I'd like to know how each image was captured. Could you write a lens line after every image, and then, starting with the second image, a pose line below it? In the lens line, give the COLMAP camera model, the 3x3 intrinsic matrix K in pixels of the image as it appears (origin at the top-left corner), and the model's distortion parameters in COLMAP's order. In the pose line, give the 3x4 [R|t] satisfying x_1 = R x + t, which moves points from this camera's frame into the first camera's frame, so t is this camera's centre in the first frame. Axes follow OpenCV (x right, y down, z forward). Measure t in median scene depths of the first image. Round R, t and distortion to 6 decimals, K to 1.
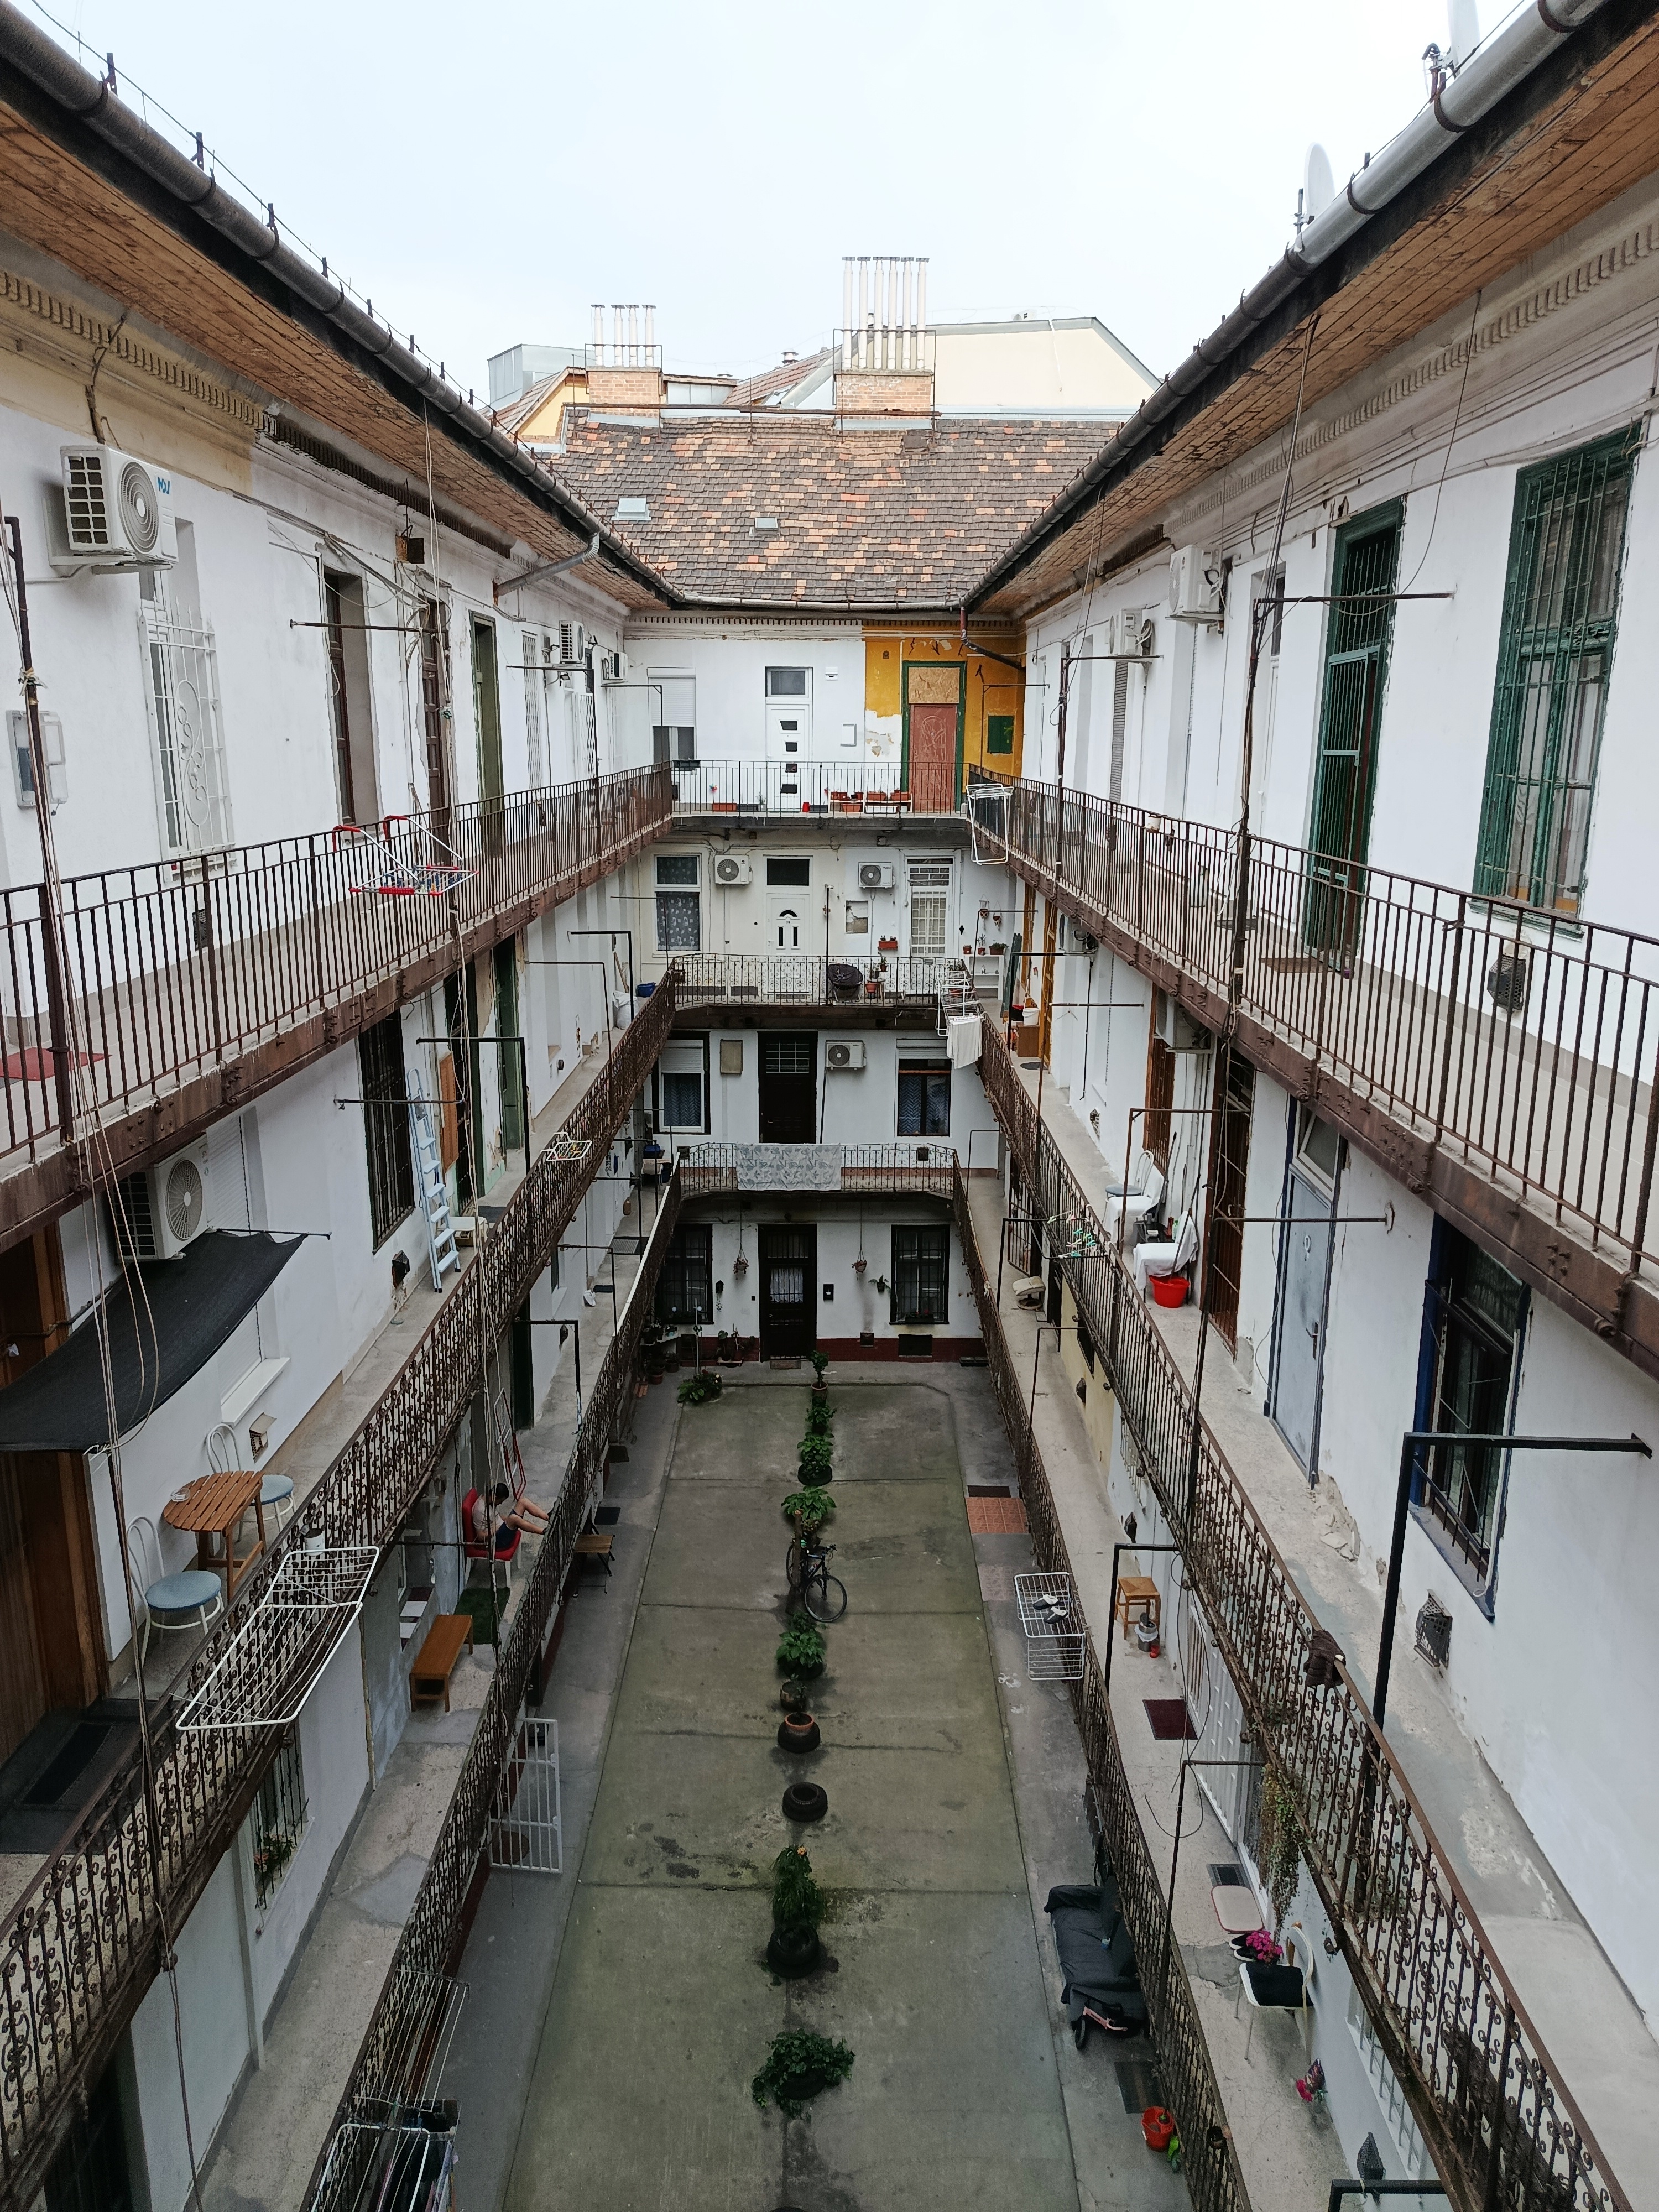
lens RADIAL K [[1542.9, 0, 825.7], [0, 1542.9, 1093.6], [0, 0, 1]] dist [0.003896, -0.002545]
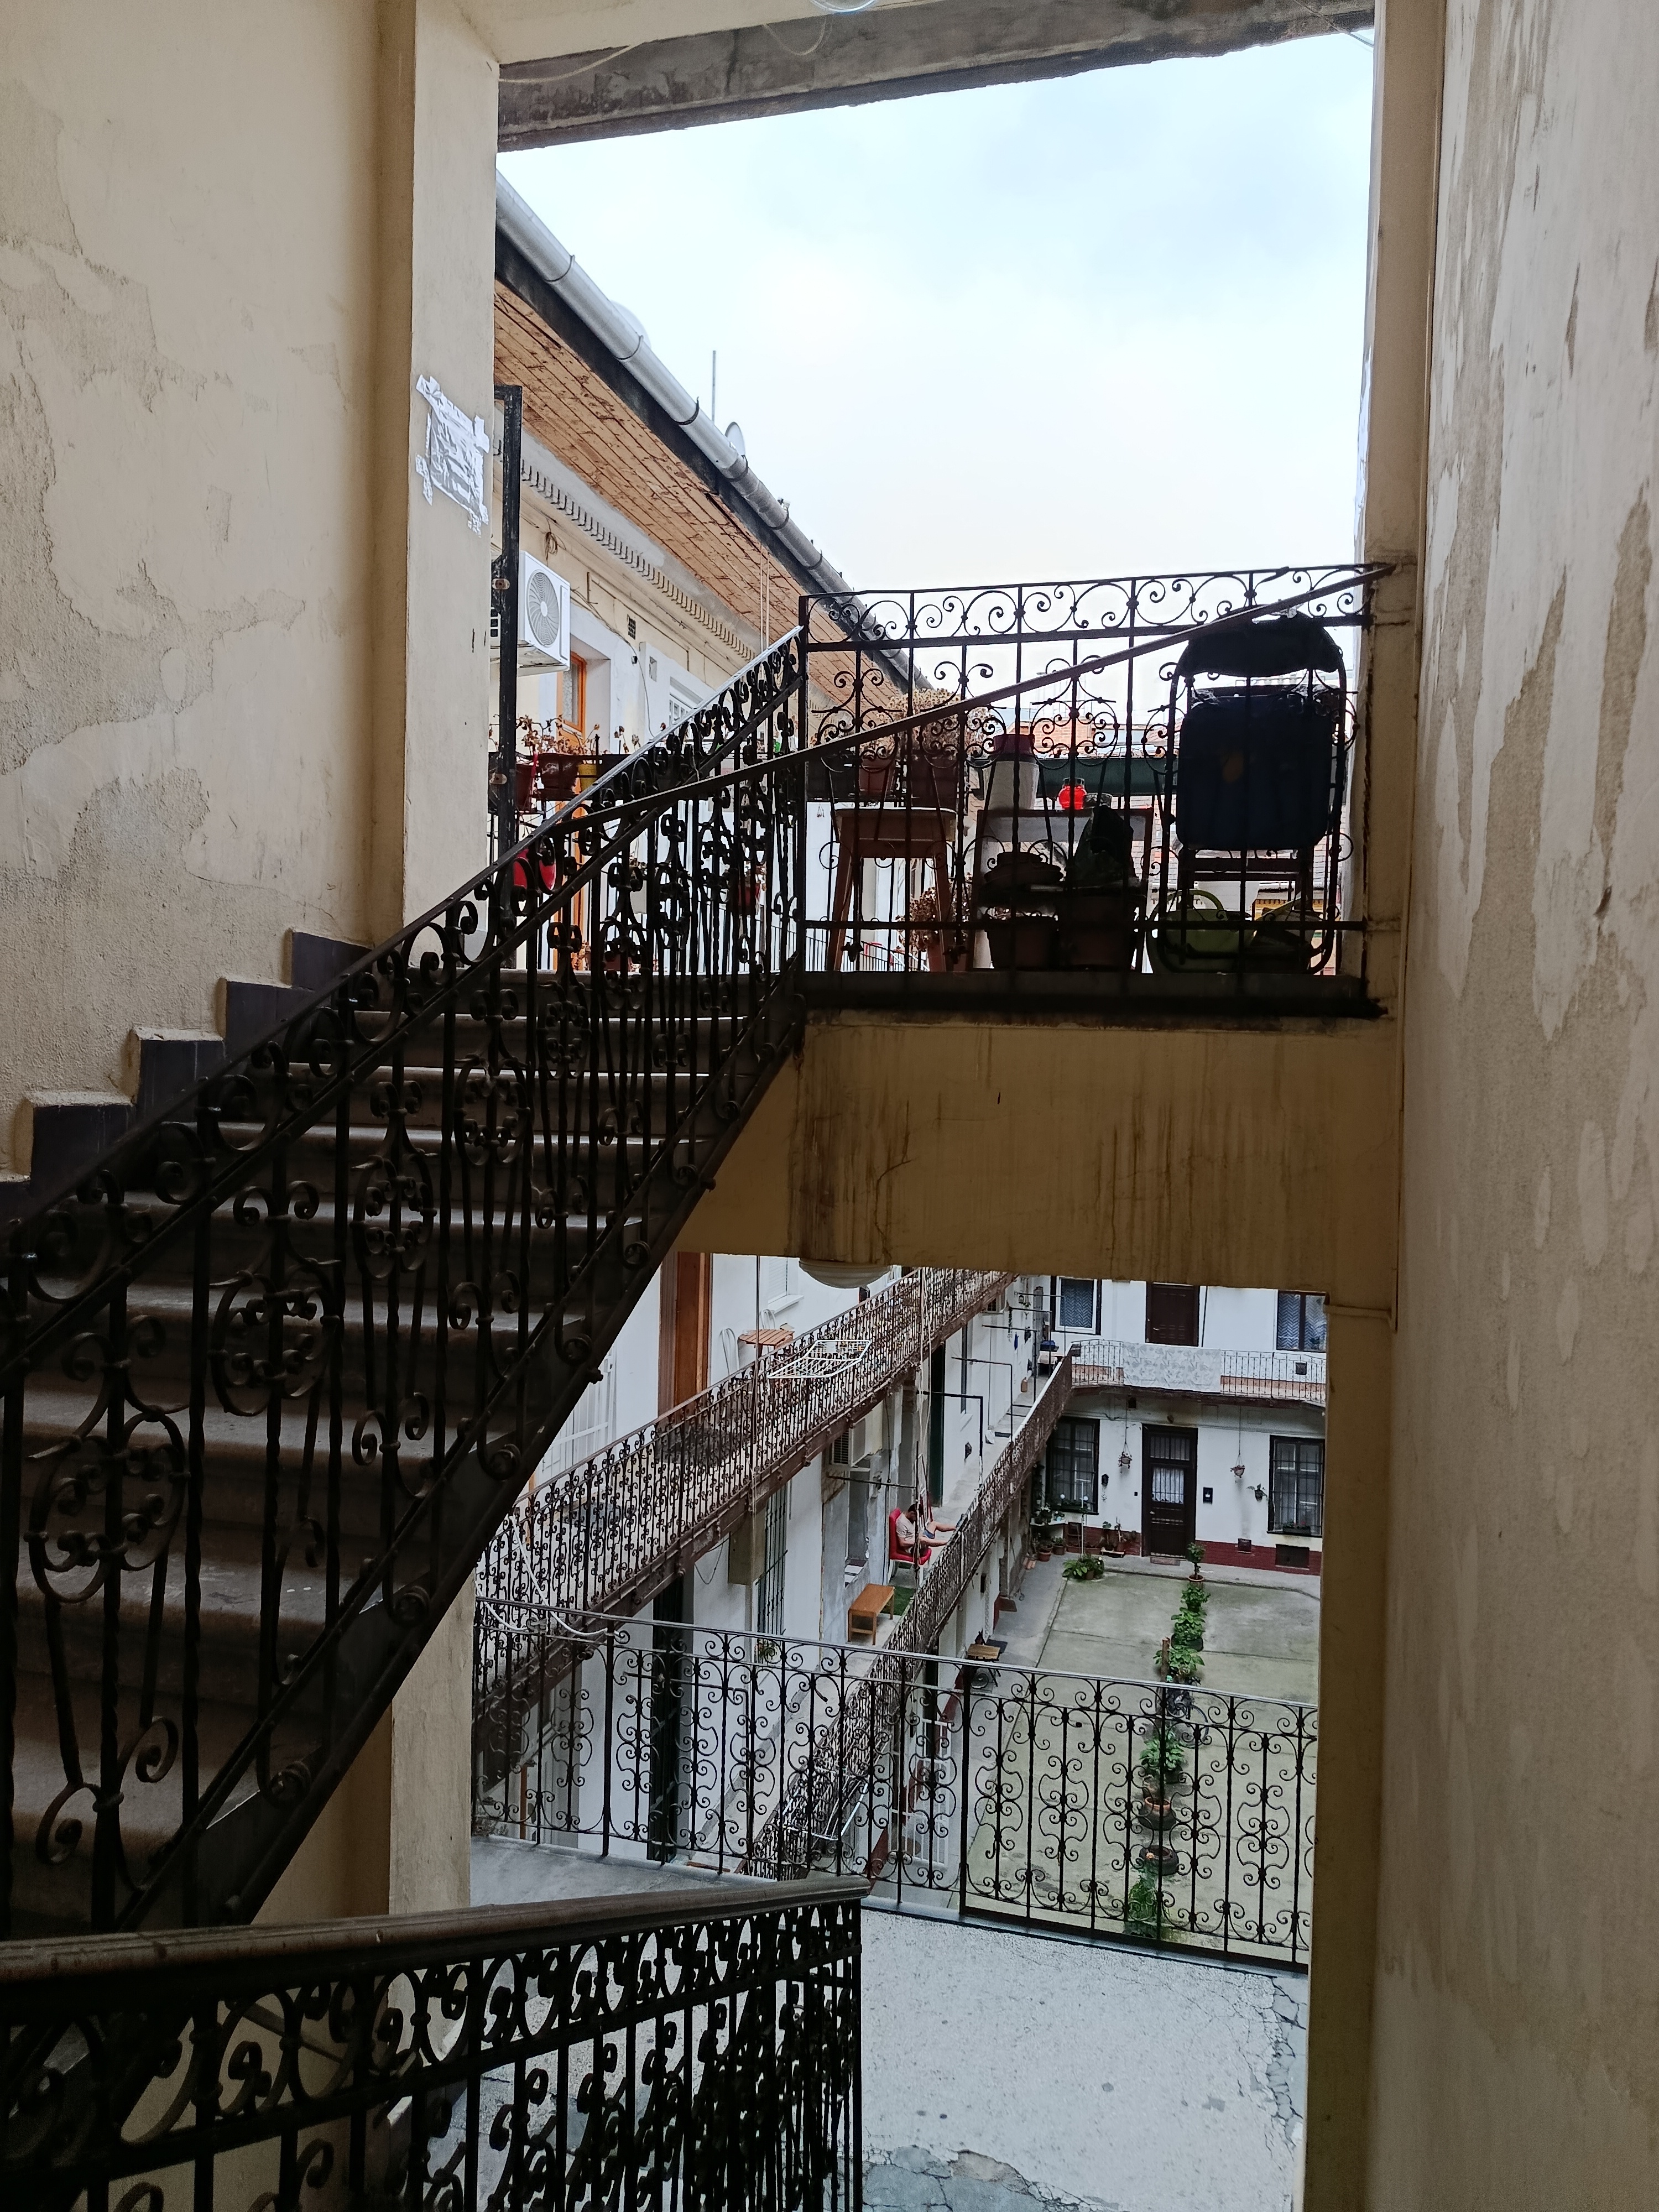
lens RADIAL K [[1542.9, 0, 837.9], [0, 1542.9, 1111.4], [0, 0, 1]] dist [0.003896, -0.002545]
pose [[0.967666, 0.017671, -0.251616, 0.019027], [-0.064586, 0.981646, -0.179445, 0.079397], [0.243827, 0.189894, 0.951046, -0.139257]]
